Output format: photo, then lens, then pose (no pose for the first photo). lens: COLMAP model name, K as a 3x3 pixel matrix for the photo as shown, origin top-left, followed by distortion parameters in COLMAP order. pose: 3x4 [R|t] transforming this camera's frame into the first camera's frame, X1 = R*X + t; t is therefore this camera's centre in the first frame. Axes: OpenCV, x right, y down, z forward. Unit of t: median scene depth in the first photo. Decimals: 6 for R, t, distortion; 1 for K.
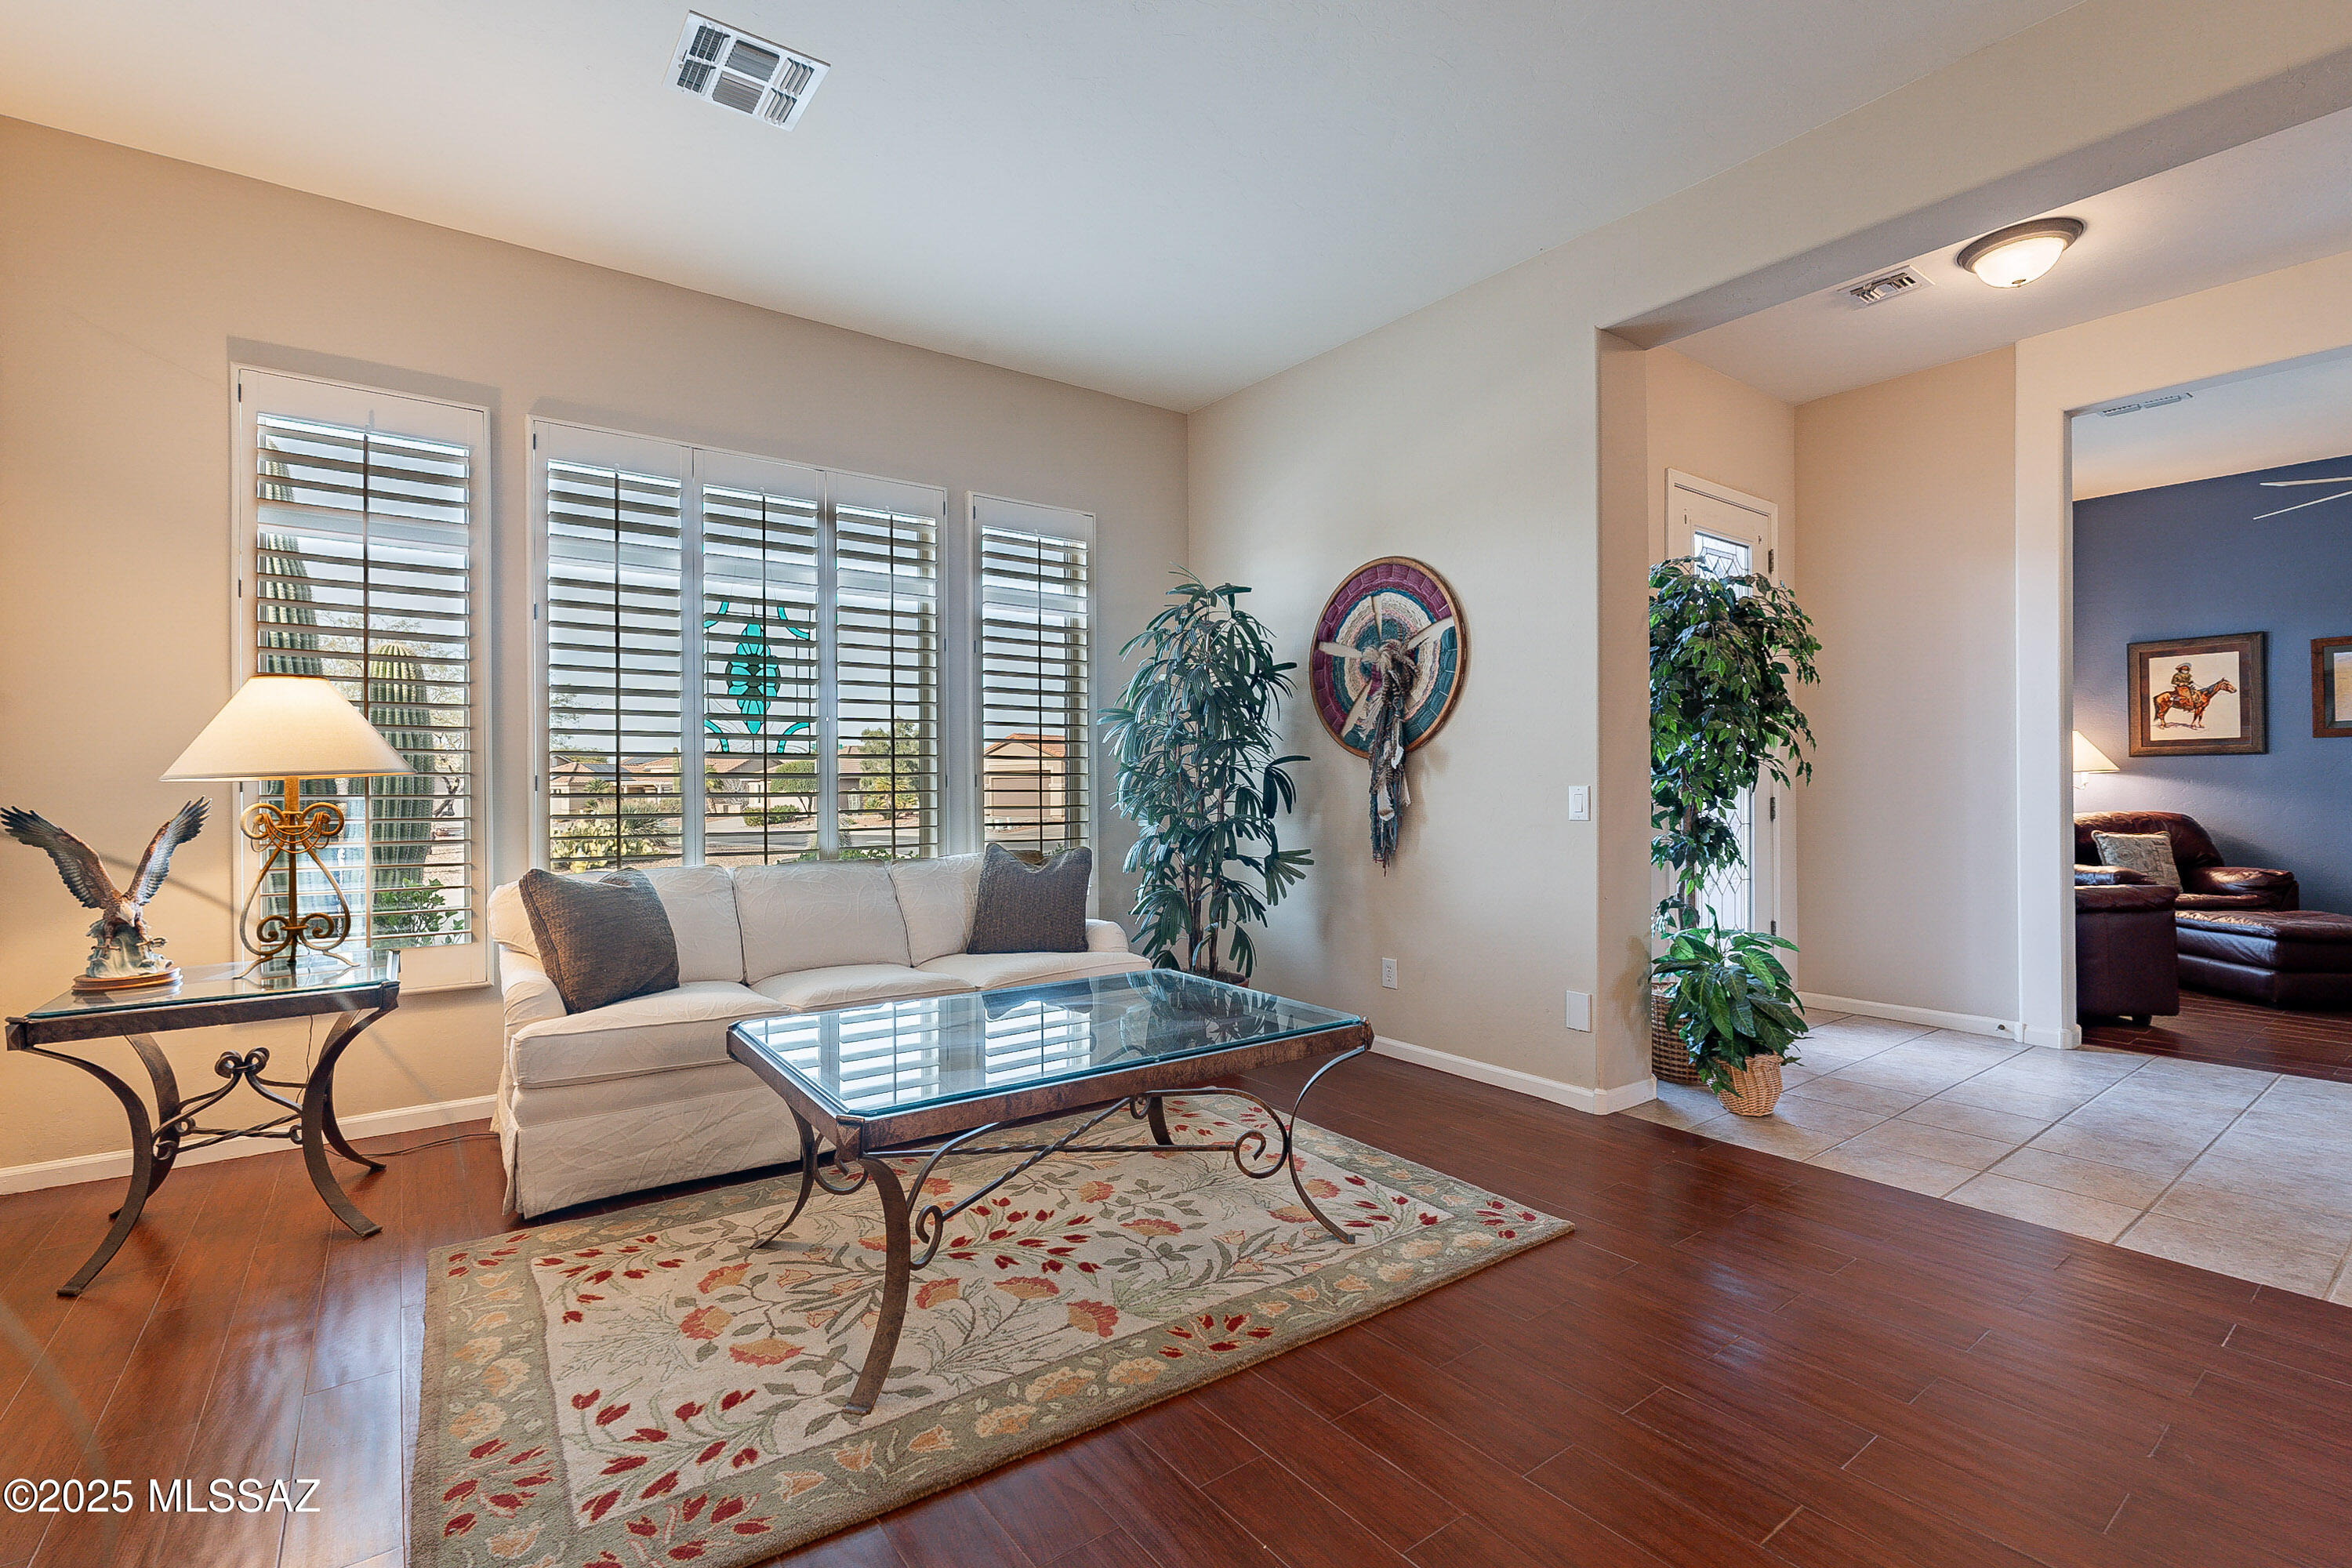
lens RADIAL K [[1035.4, 0, 1180.9], [0, 1035.4, 765.8], [0, 0, 1]] dist [-0.005388, 0.000543]
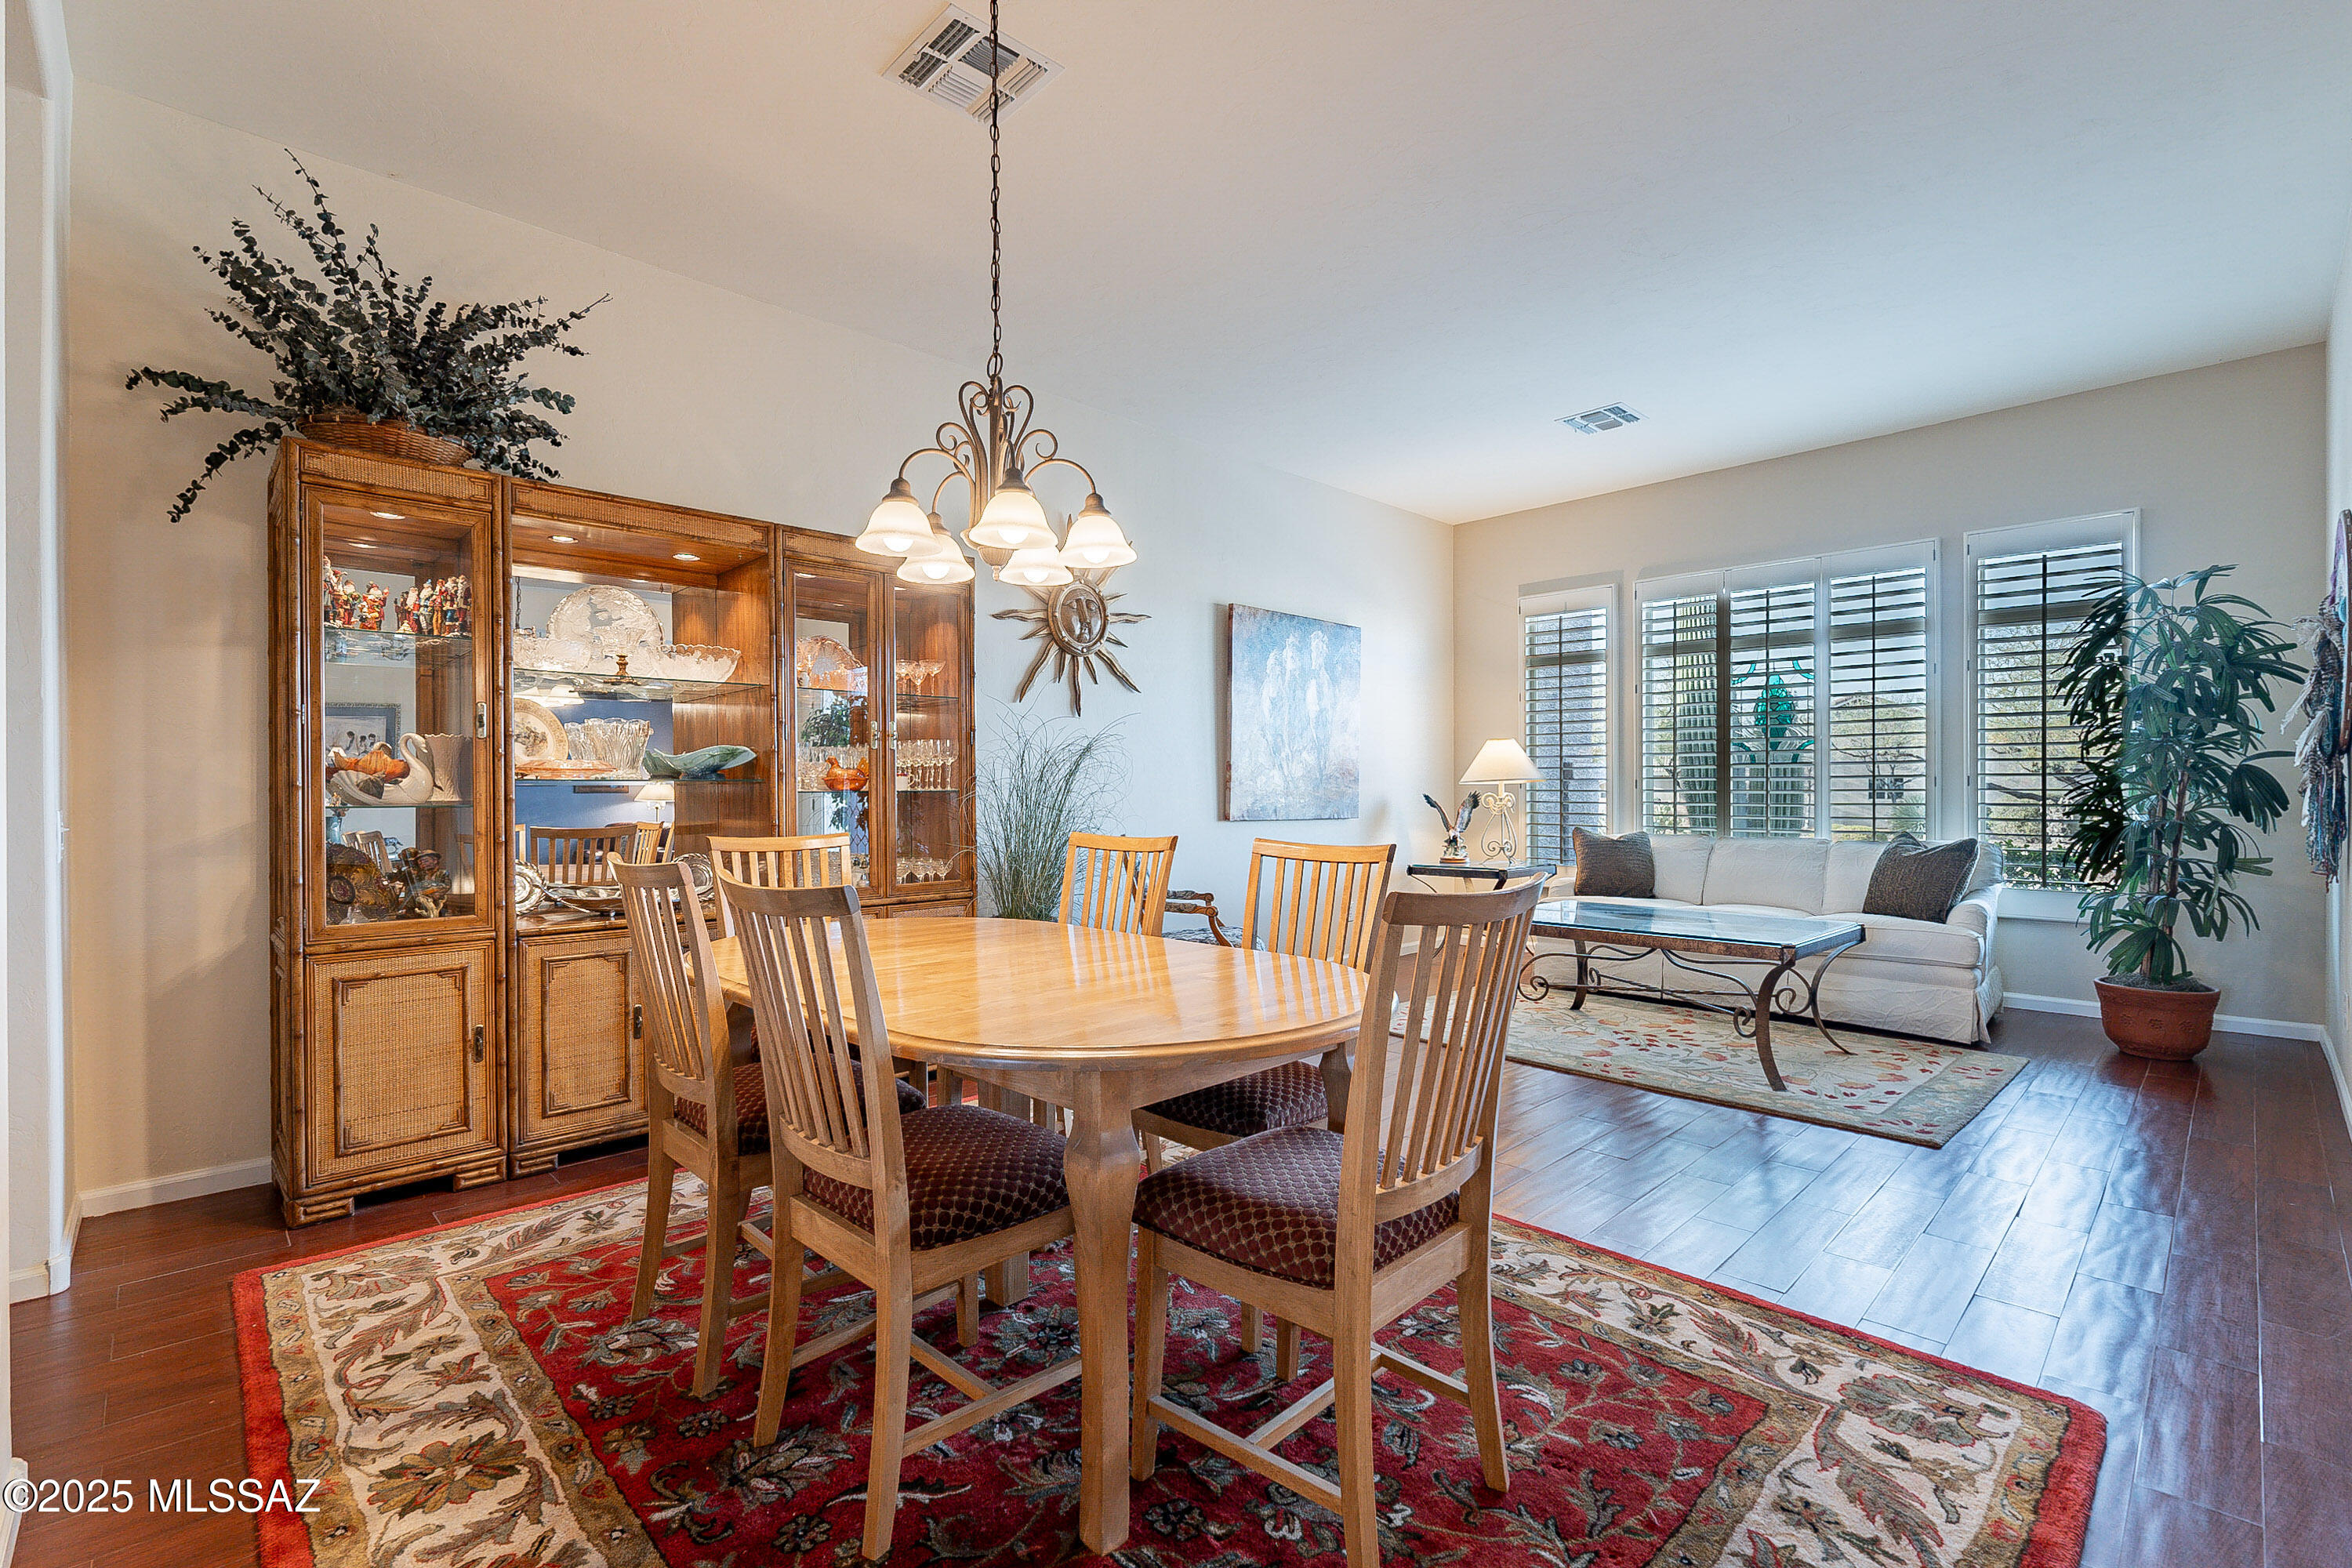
lens RADIAL K [[1035.4, 0, 1179.7], [0, 1035.4, 781.6], [0, 0, 1]] dist [-0.005388, 0.000543]
pose [[0.125509, 0.001632, -0.992091, 1.585875], [0.027925, 0.999597, 0.005177, -0.028179], [0.991699, -0.028354, 0.125412, -0.052602]]
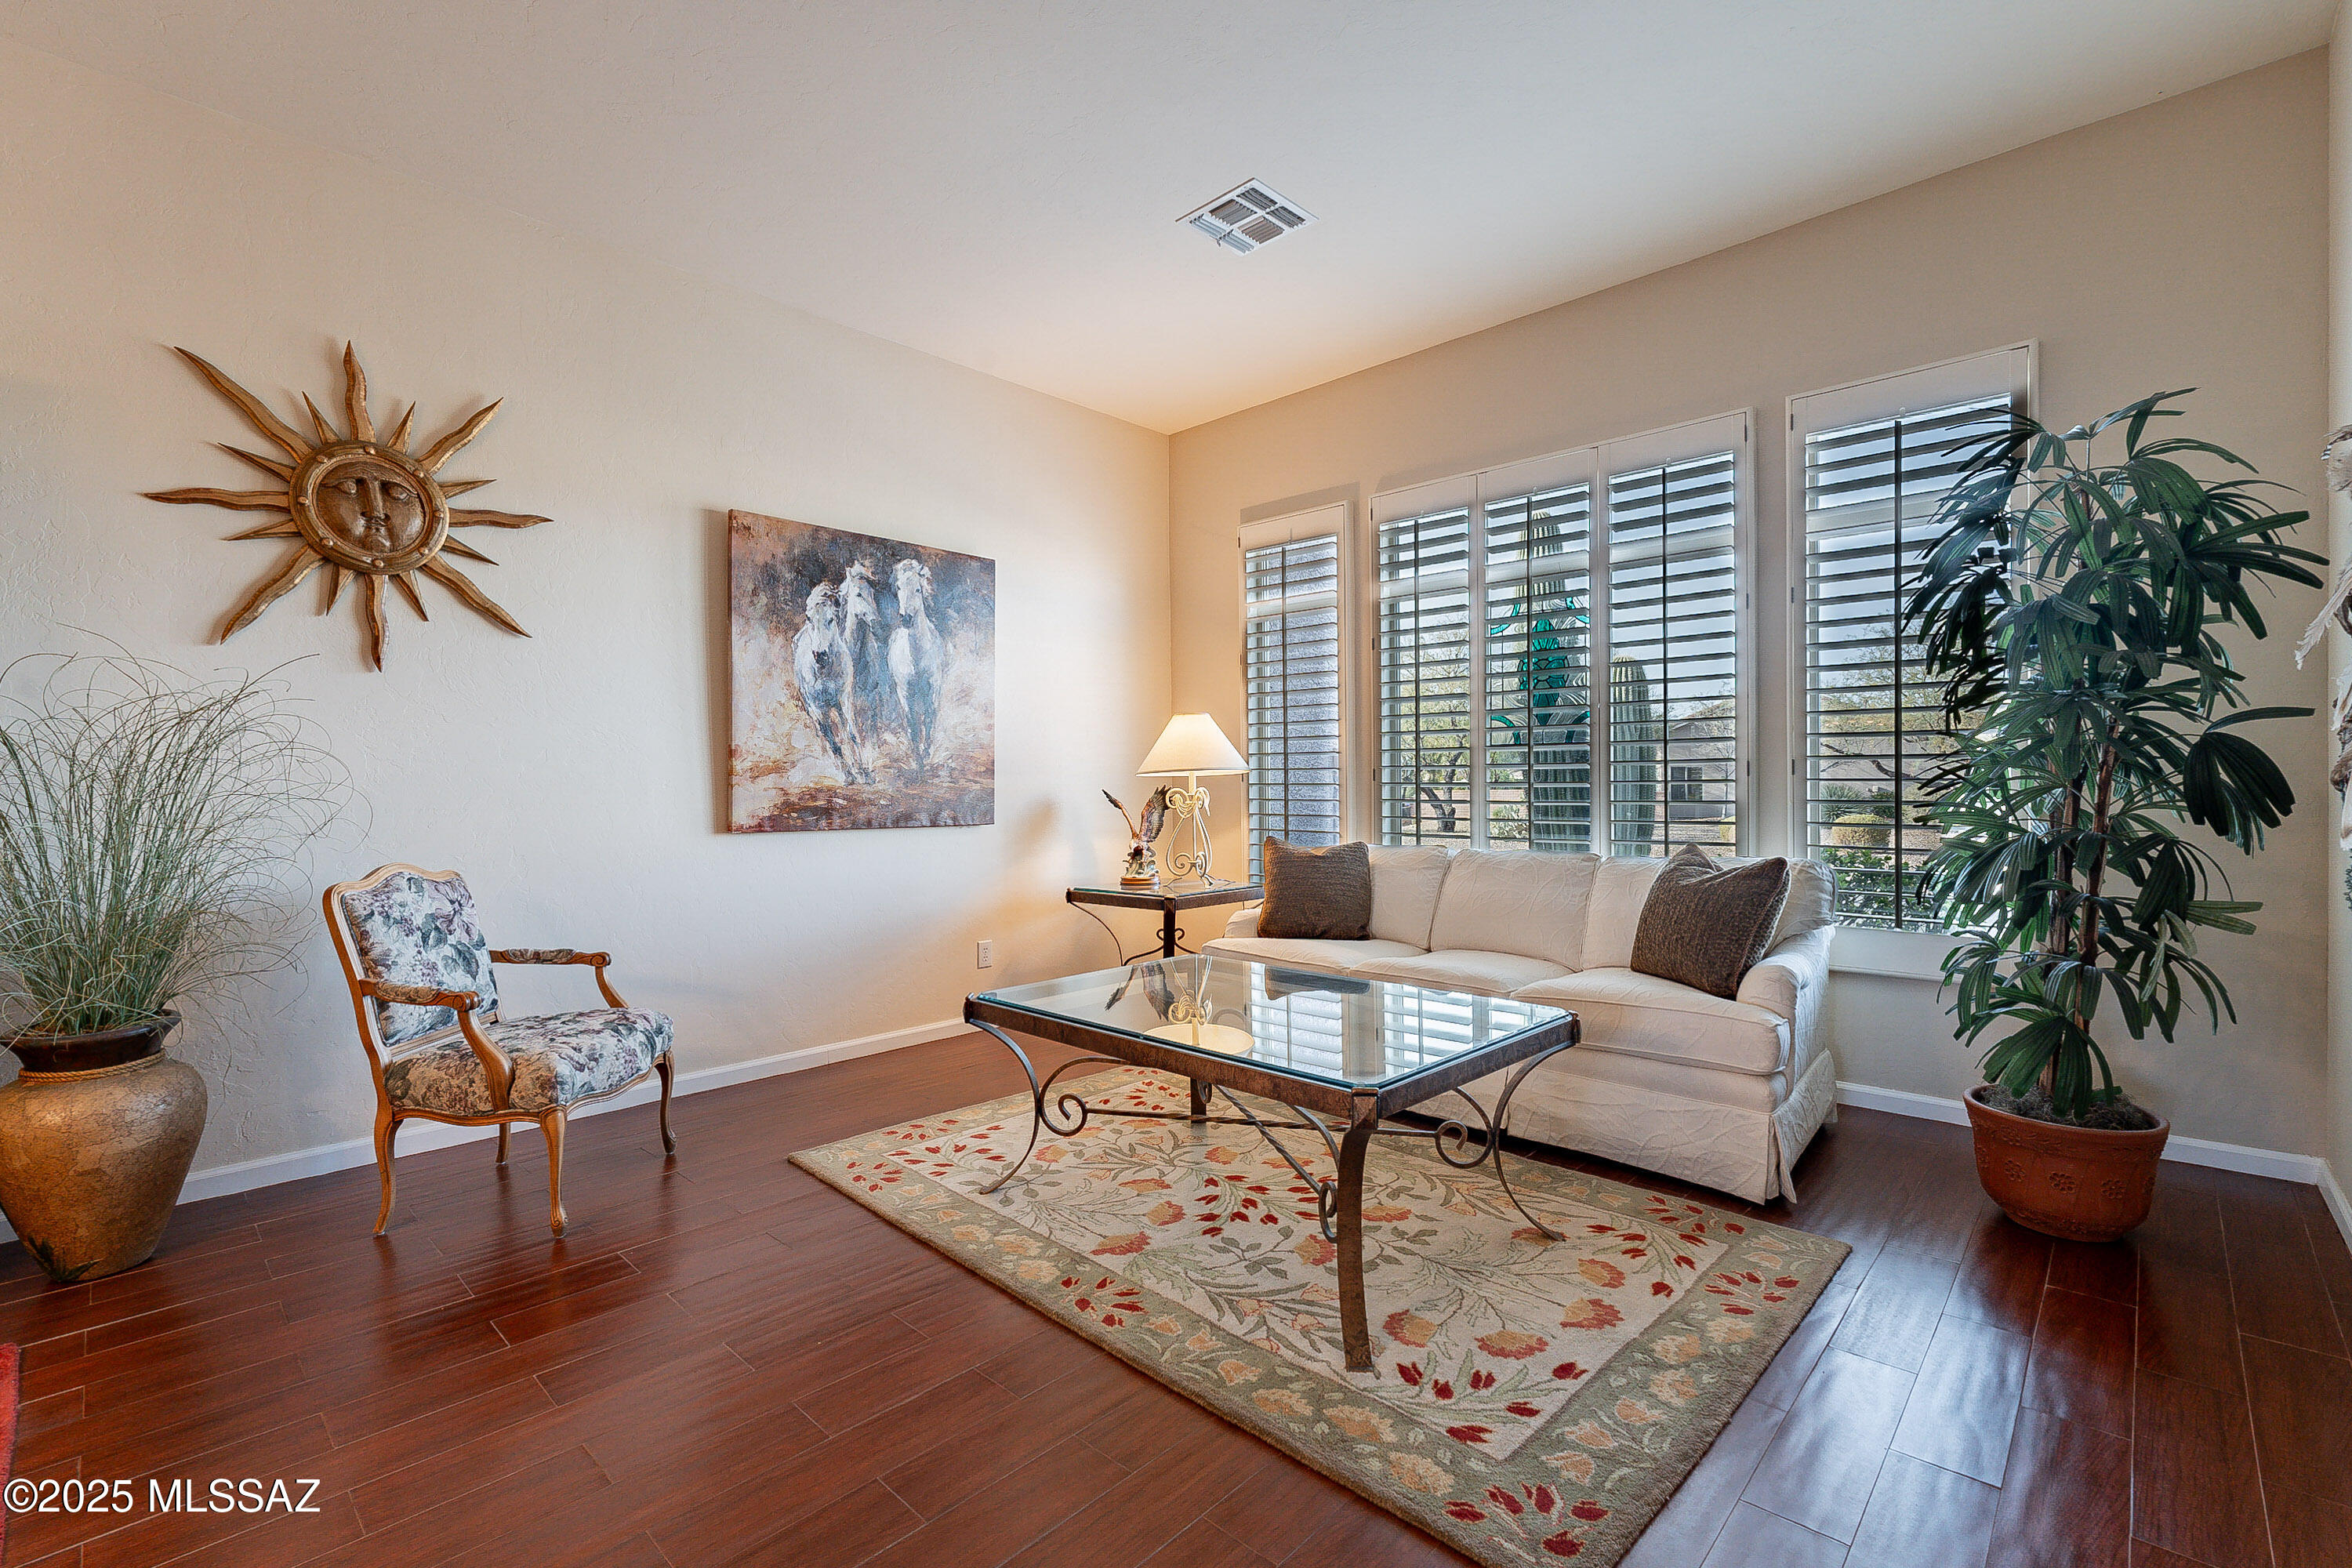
lens RADIAL K [[1035.4, 0, 1166.8], [0, 1035.4, 780.7], [0, 0, 1]] dist [-0.005388, 0.000543]
pose [[0.167475, 0.007075, -0.985851, 0.924363], [0.033838, 0.999344, 0.012920, -0.001498], [0.985295, -0.035523, 0.167126, 0.756157]]
